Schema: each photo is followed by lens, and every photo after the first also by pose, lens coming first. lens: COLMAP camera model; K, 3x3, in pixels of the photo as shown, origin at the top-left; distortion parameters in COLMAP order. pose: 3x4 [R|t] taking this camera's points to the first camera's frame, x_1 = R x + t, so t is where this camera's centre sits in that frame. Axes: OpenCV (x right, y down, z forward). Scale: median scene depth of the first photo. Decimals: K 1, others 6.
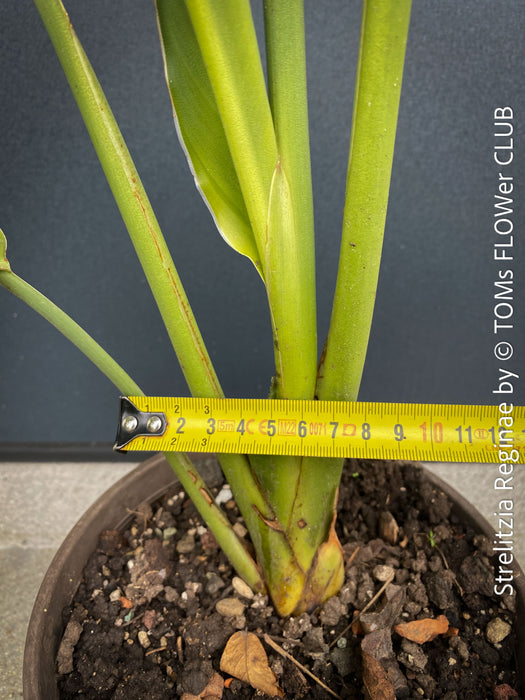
lens RADIAL K [[564.5, 0, 276.0], [0, 564.5, 357.0], [0, 0, 1]] dist [0.007393, 0.004548]
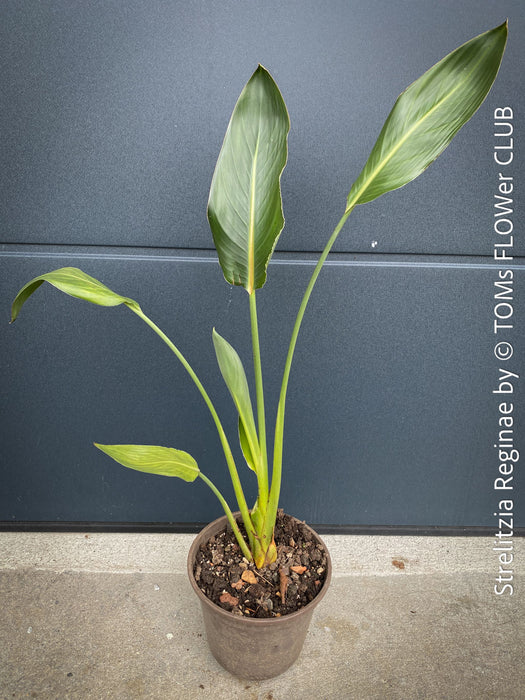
lens RADIAL K [[543.7, 0, 275.9], [0, 543.7, 348.3], [0, 0, 1]] dist [0.018952, -0.013938]
pose [[0.999238, 0.021283, 0.032717, -0.020163], [-0.014080, 0.978364, -0.206411, -0.154772], [-0.036402, 0.205794, 0.977918, -2.480831]]
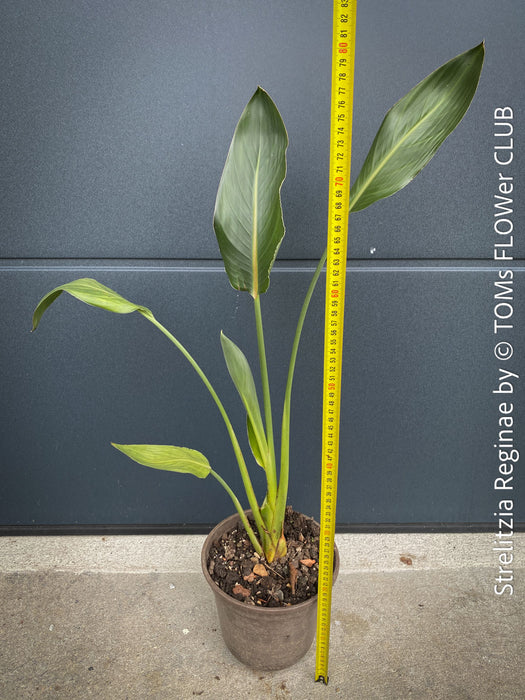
lens RADIAL K [[543.7, 0, 276.9], [0, 543.7, 347.5], [0, 0, 1]] dist [0.018952, -0.013938]
pose [[0.999857, -0.000725, 0.016877, 0.001381], [0.004562, 0.973541, -0.228467, -0.064836], [-0.016265, 0.228511, 0.973405, -2.637844]]
